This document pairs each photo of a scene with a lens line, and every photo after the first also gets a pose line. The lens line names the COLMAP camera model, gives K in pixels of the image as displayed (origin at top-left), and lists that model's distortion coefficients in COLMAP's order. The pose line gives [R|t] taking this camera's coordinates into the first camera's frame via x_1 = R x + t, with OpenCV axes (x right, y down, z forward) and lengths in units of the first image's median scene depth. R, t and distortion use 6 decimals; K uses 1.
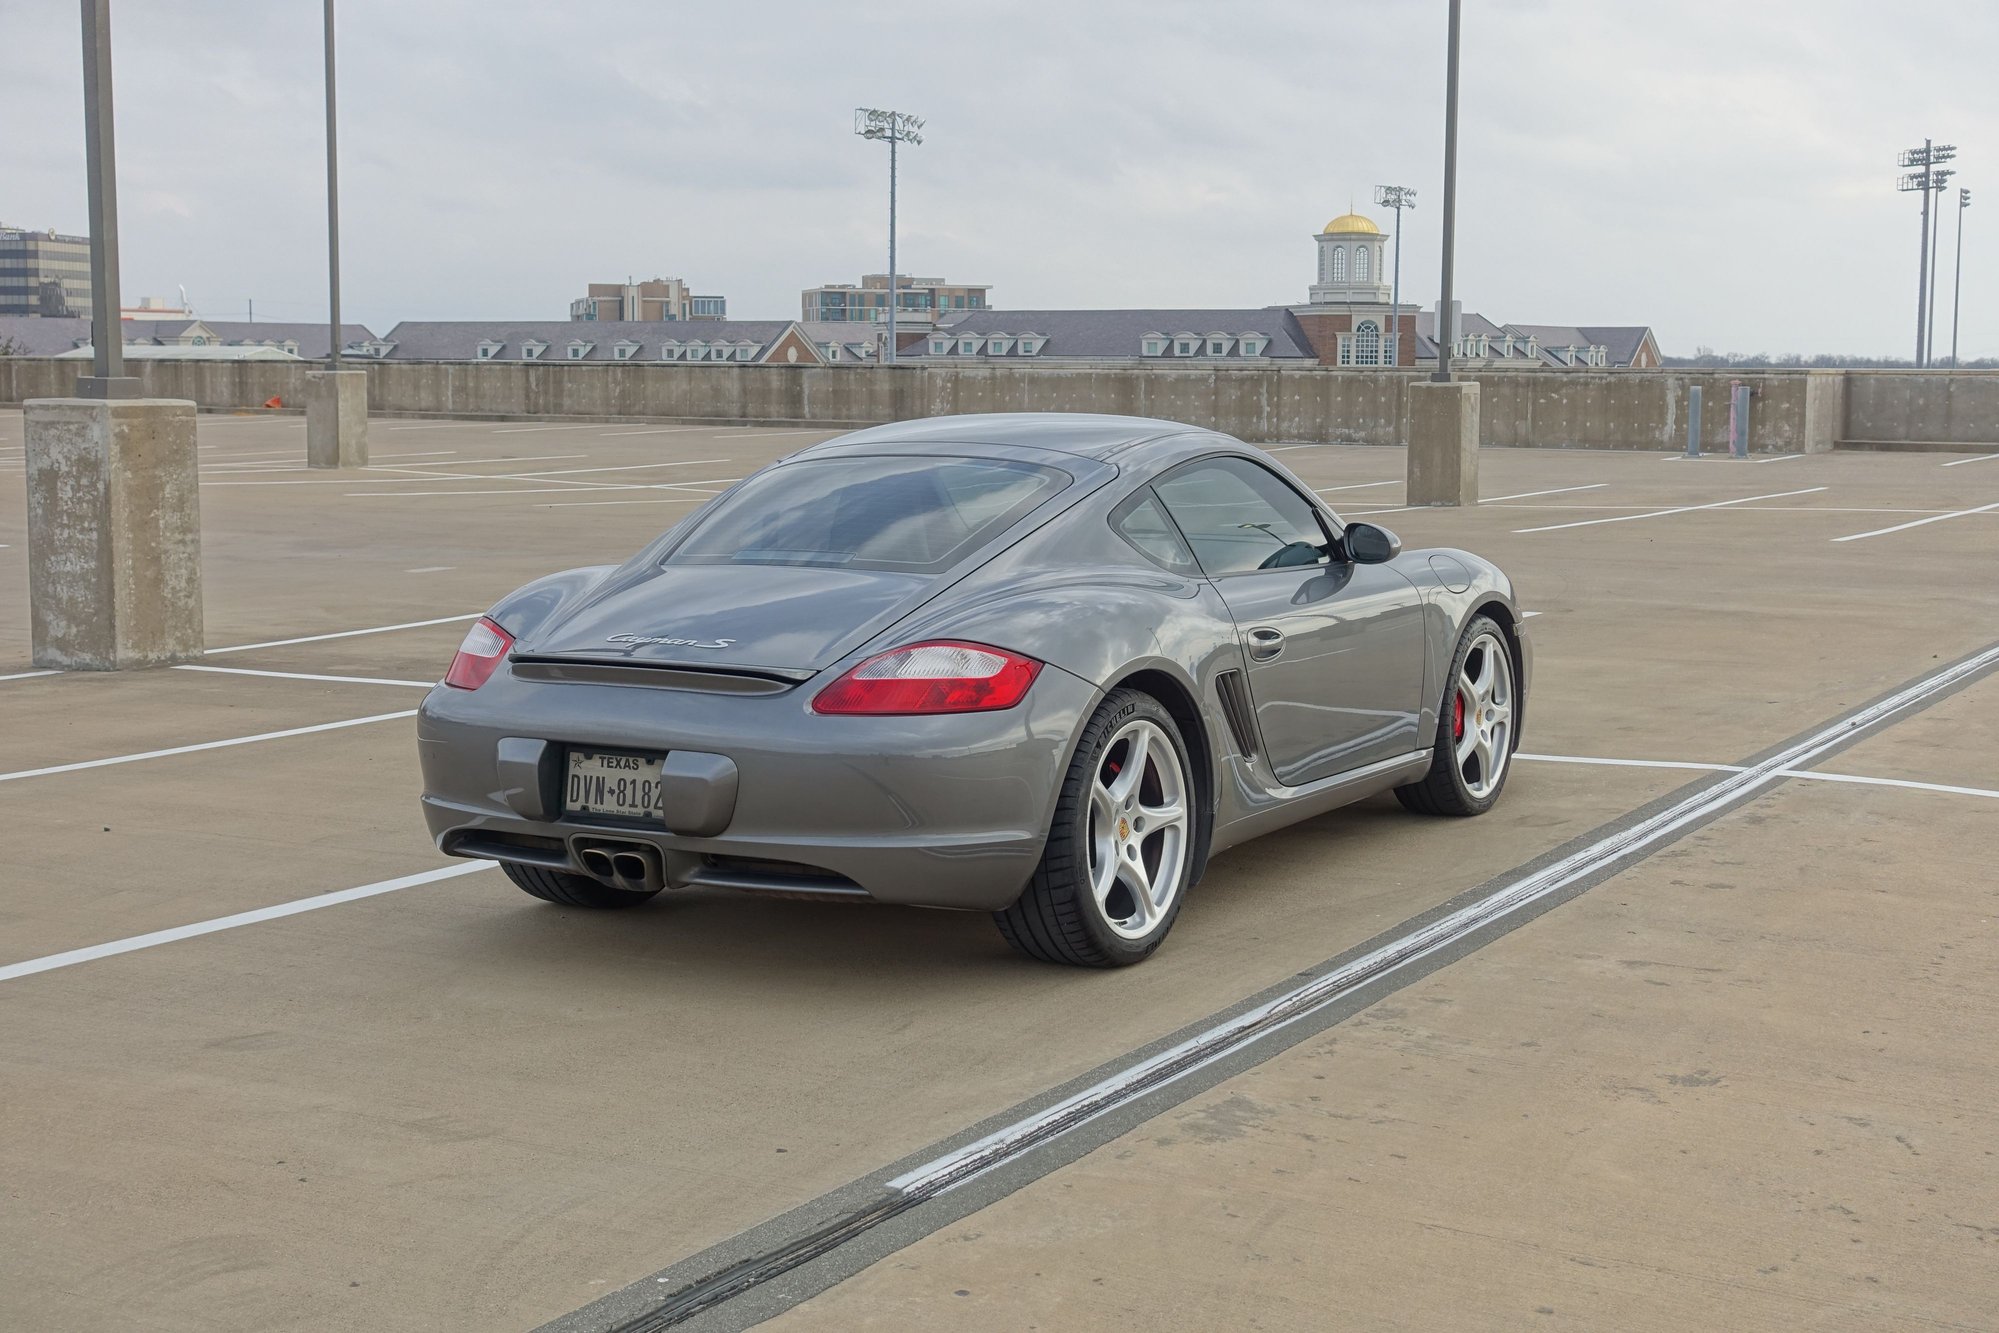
lens RADIAL K [[2639.6, 0, 987.5], [0, 2639.6, 674.7], [0, 0, 1]] dist [0.010927, -0.019650]
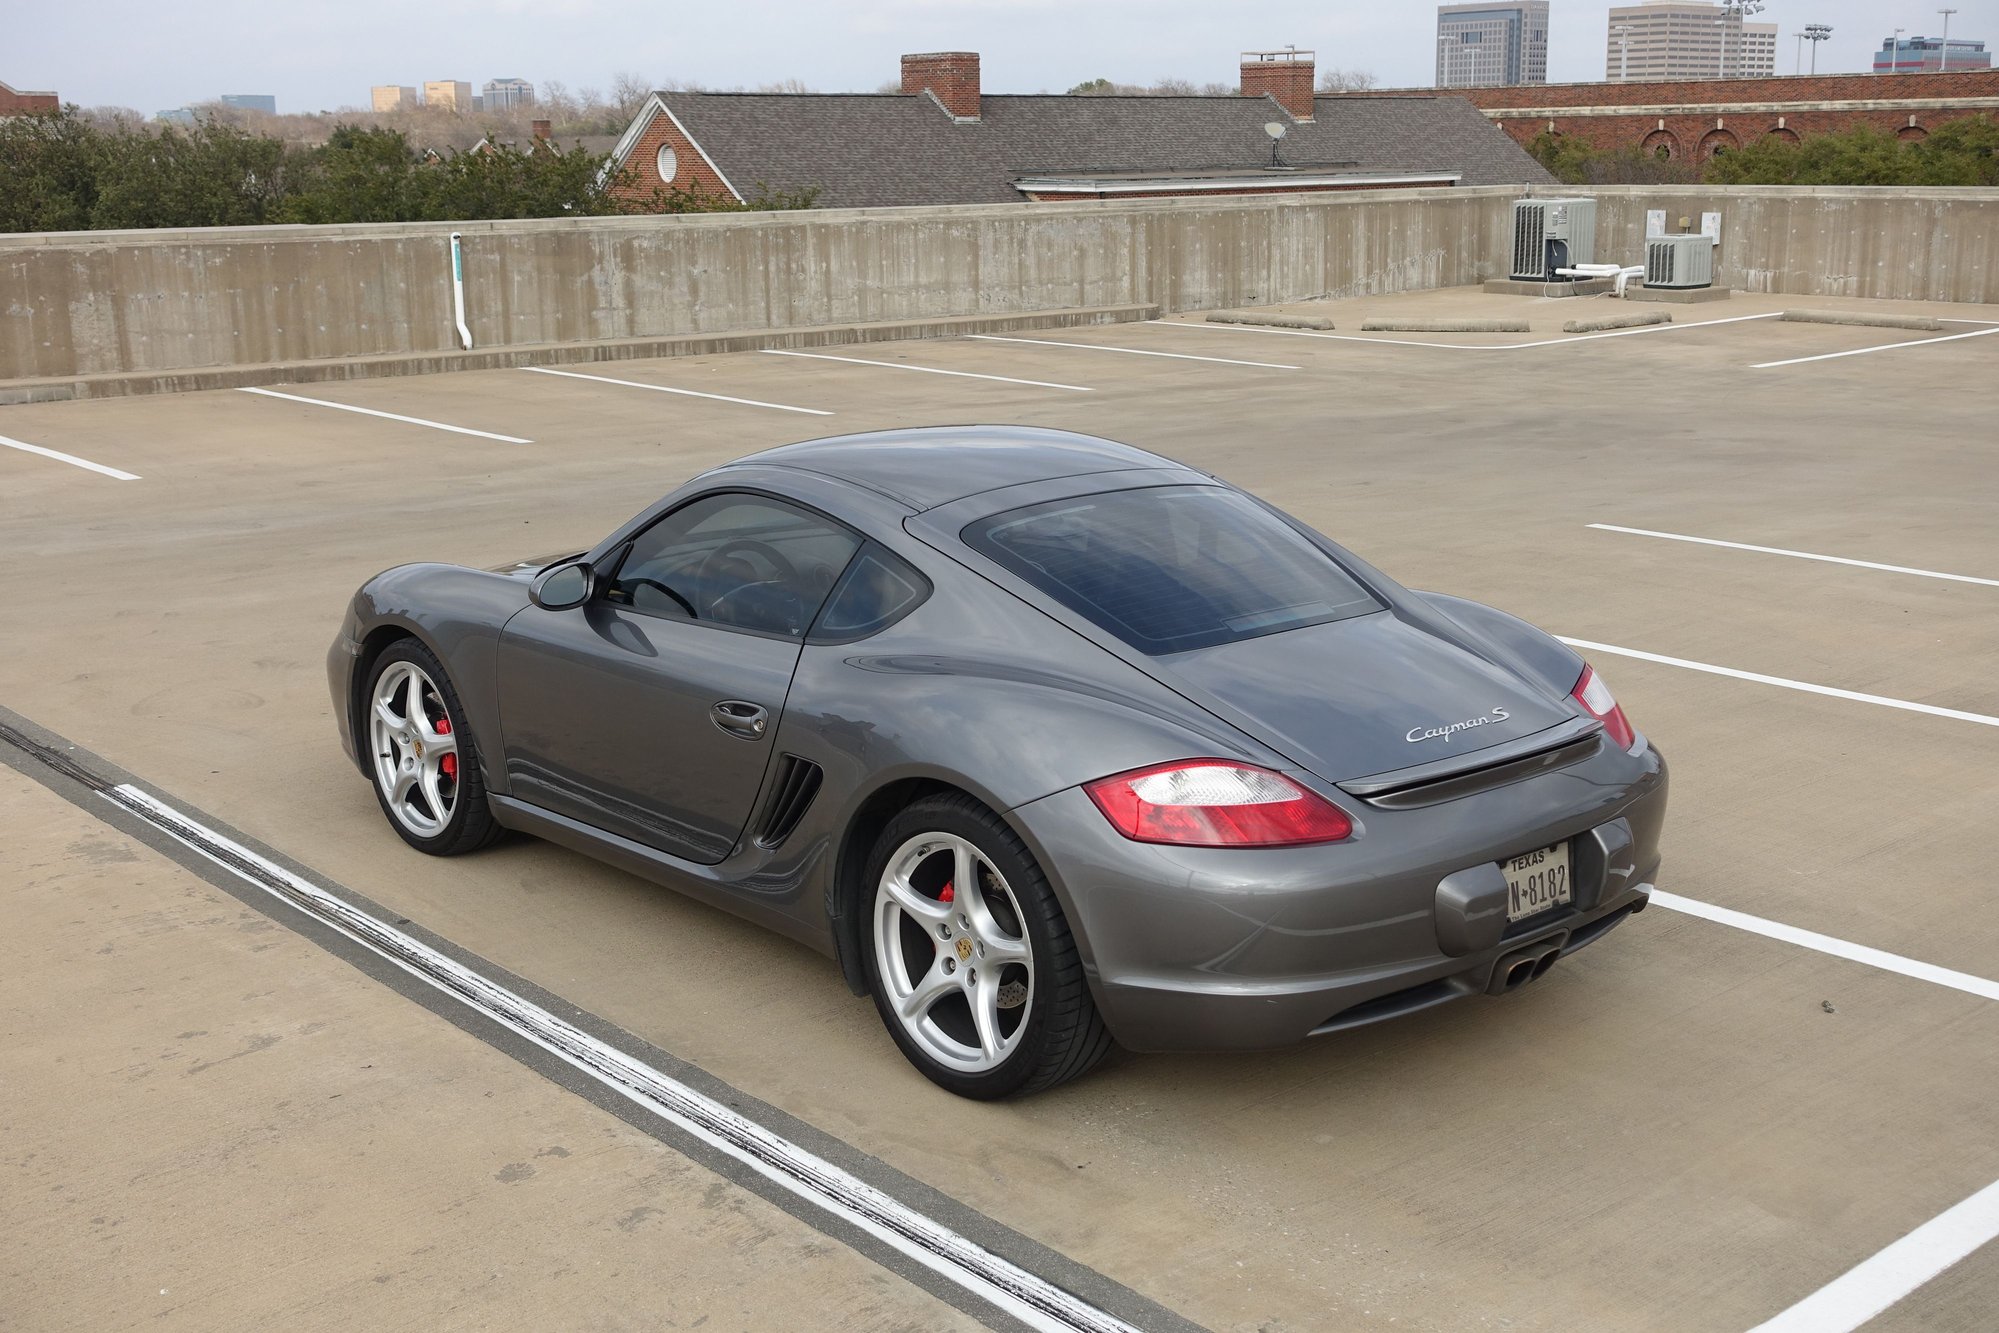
lens RADIAL K [[2245.1, 0, 1022.5], [0, 2245.1, 662.0], [0, 0, 1]] dist [0.015647, -0.020049]
pose [[-0.300780, 0.210888, -0.930085, 0.750751], [-0.102513, 0.962445, 0.251377, -0.217515], [0.948168, 0.170955, -0.267866, 1.218337]]
